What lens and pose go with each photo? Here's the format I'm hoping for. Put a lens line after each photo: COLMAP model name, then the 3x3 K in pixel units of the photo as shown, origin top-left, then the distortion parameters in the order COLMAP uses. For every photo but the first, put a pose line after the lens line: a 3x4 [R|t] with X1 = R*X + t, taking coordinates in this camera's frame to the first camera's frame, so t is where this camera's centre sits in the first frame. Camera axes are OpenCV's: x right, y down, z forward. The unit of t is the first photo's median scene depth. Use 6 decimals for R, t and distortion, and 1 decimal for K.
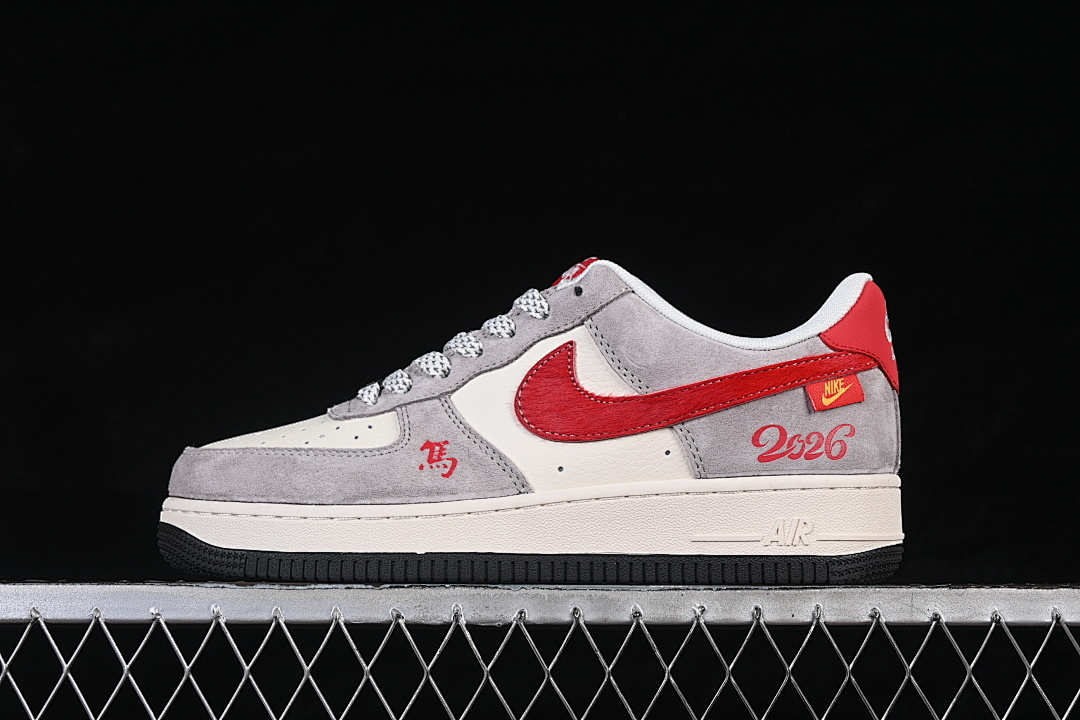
lens RADIAL K [[2365.8, 0, 541.8], [0, 2365.8, 359.0], [0, 0, 1]] dist [-0.015104, 0.000000]
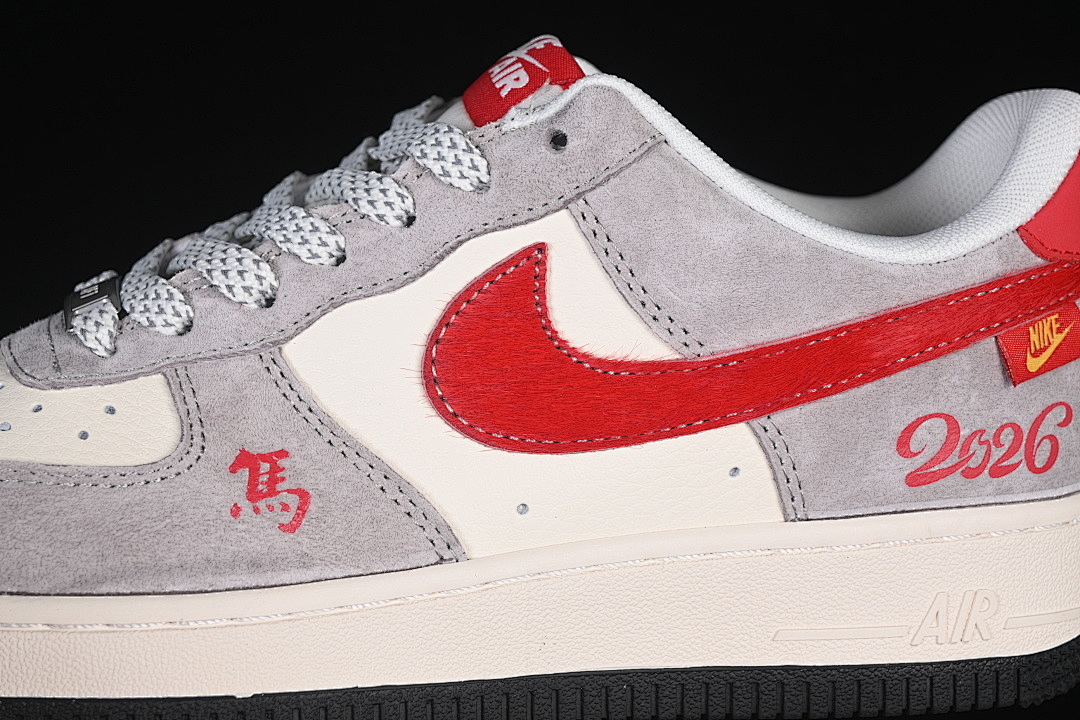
lens RADIAL K [[2365.8, 0, 540.7], [0, 2365.8, 361.5], [0, 0, 1]] dist [-0.015104, 0.000000]
pose [[0.969120, -0.025115, 0.245307, -0.108985], [-0.029795, 0.975585, 0.217592, -0.091040], [-0.244782, -0.218182, 0.944711, 0.543557]]
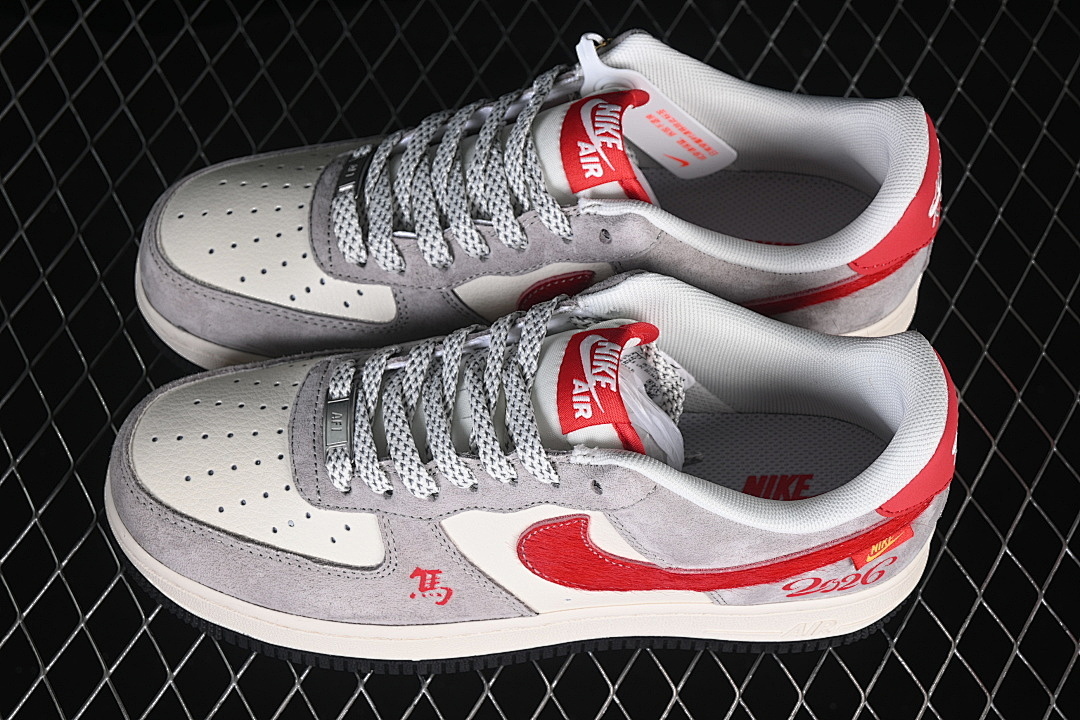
lens RADIAL K [[2365.8, 0, 536.0], [0, 2365.8, 360.6], [0, 0, 1]] dist [-0.015104, 0.000000]
pose [[0.995976, -0.052873, 0.072367, -0.065117], [-0.037052, 0.492306, 0.869633, -0.786389], [-0.081607, -0.868815, 0.488365, 0.642974]]
